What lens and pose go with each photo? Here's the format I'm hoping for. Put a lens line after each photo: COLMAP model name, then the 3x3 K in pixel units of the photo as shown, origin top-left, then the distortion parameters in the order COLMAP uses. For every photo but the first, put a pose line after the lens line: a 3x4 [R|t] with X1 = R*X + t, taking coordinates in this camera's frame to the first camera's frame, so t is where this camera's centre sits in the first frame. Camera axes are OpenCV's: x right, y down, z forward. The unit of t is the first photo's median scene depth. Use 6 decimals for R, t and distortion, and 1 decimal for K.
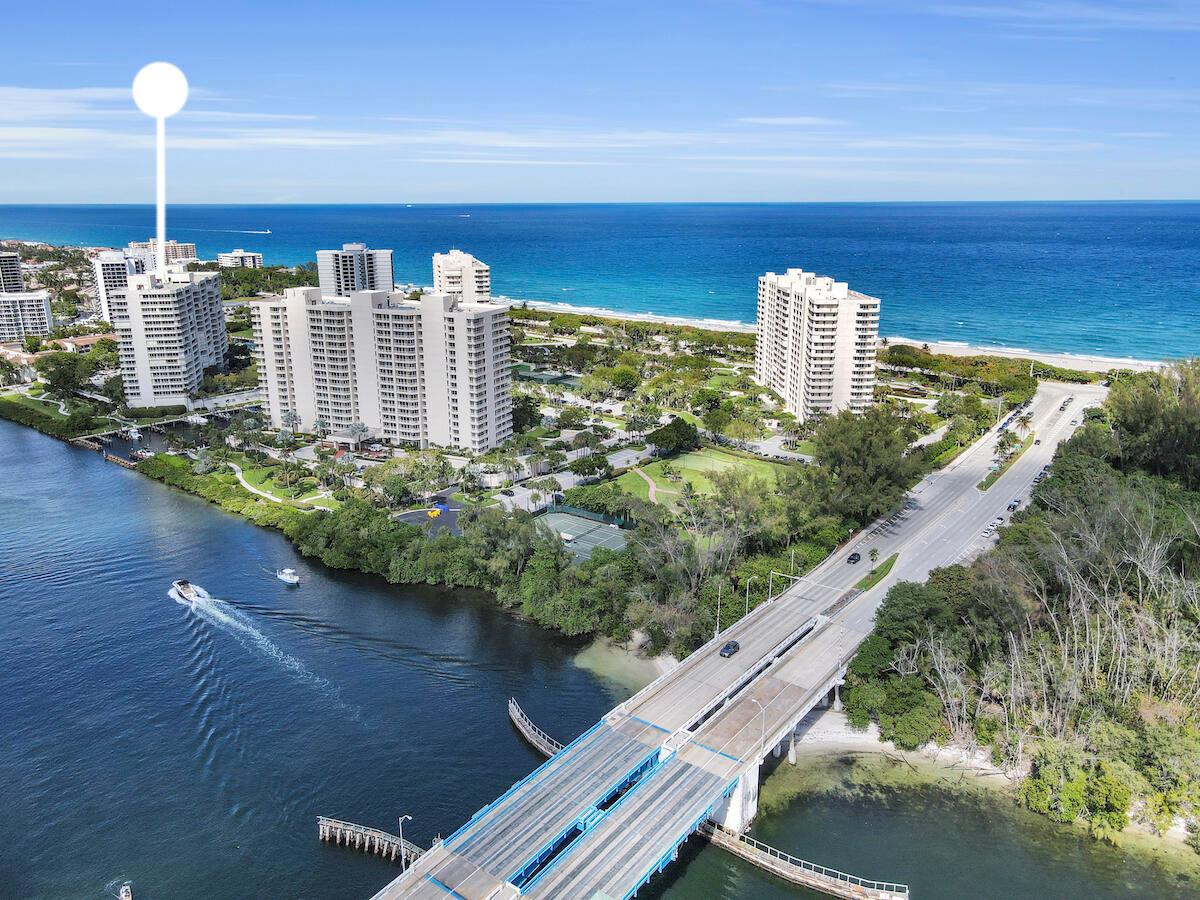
lens RADIAL K [[933.2, 0, 600.0], [0, 933.2, 450.0], [0, 0, 1]] dist [-0.005404, 0.070980]
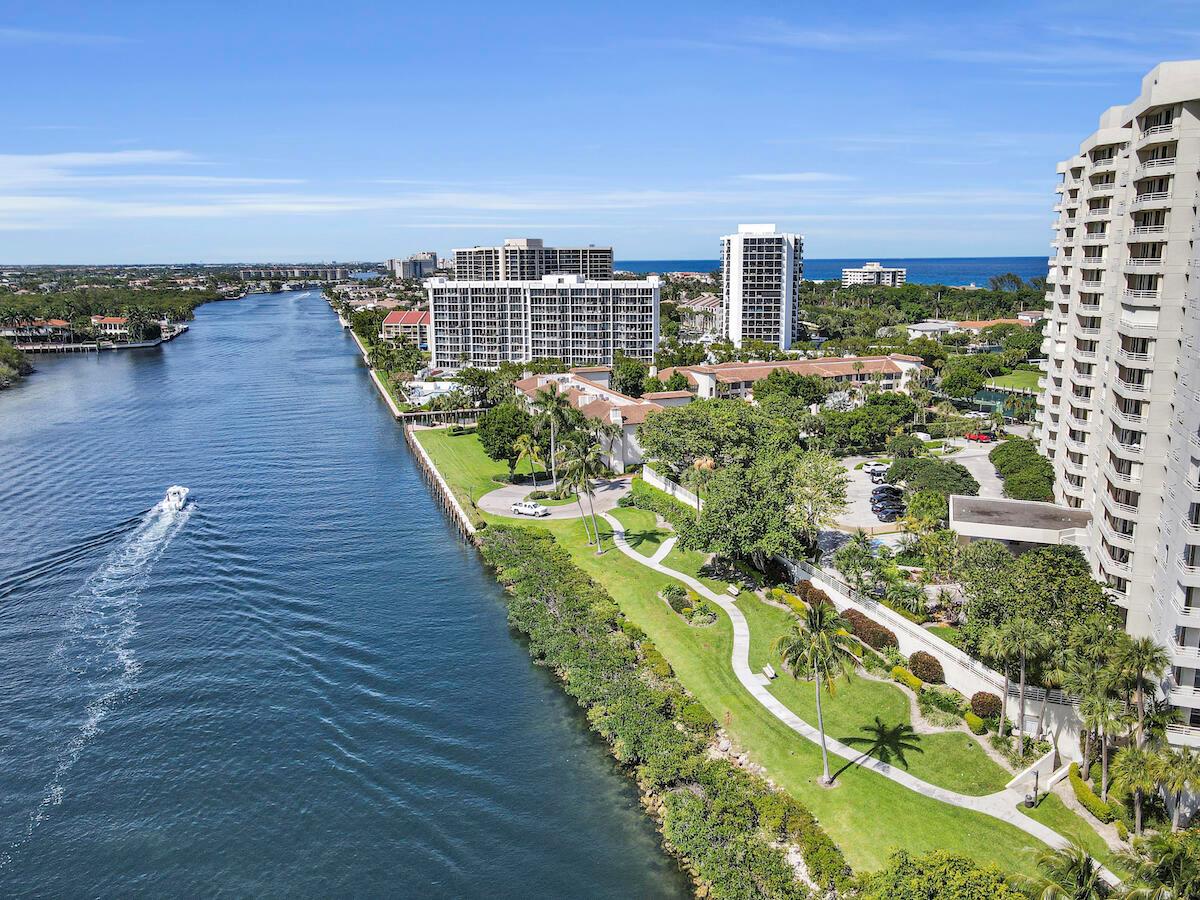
lens RADIAL K [[920.3, 0, 600.0], [0, 920.3, 450.0], [0, 0, 1]] dist [-0.002078, 0.010579]
pose [[0.856289, 0.106490, -0.505401, -0.547445], [-0.135286, 0.990595, -0.020491, -0.091906], [0.498465, 0.085920, 0.862642, 0.867962]]
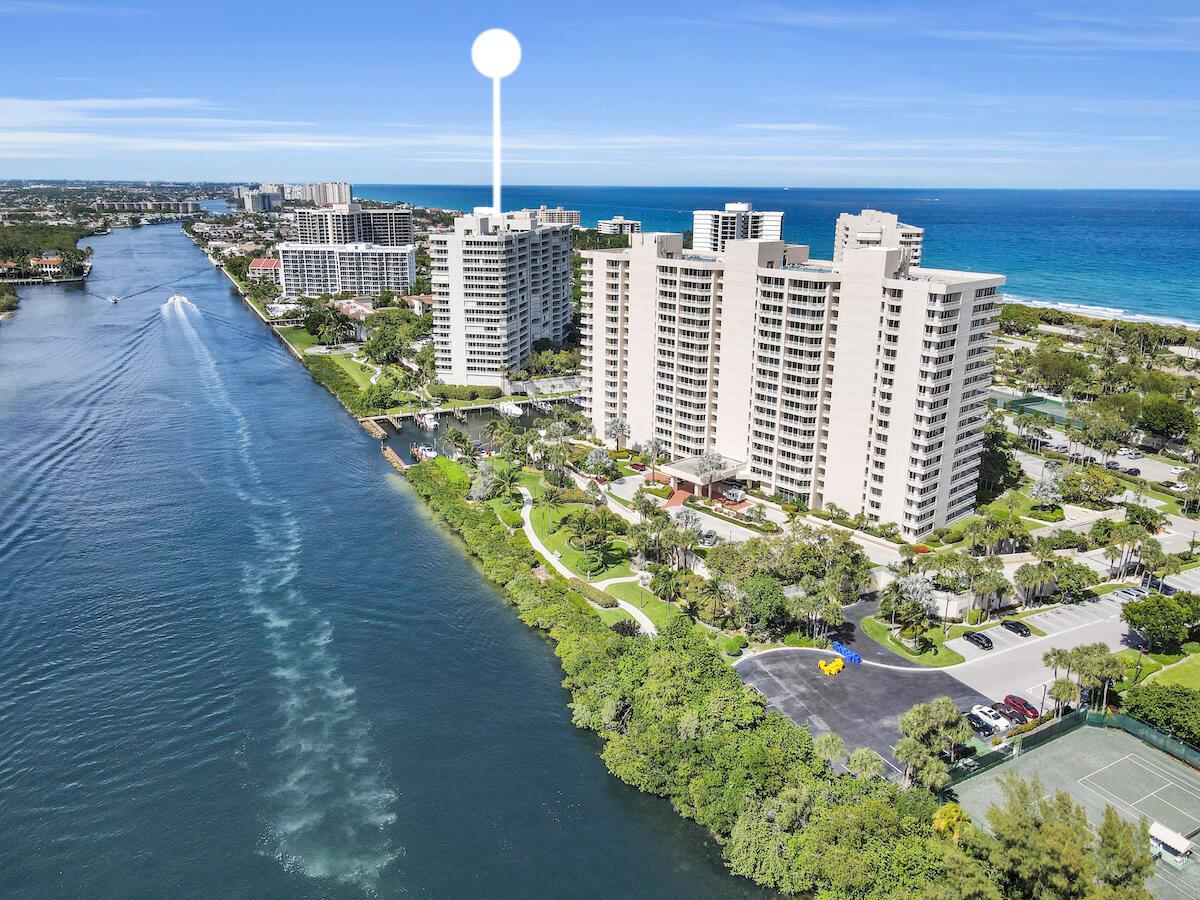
lens RADIAL K [[920.3, 0, 600.0], [0, 920.3, 450.0], [0, 0, 1]] dist [-0.002078, 0.010579]
pose [[0.922090, 0.124443, -0.366421, -0.088910], [-0.118132, 0.992204, 0.039693, -0.038846], [0.368504, 0.006686, 0.929602, 0.345785]]
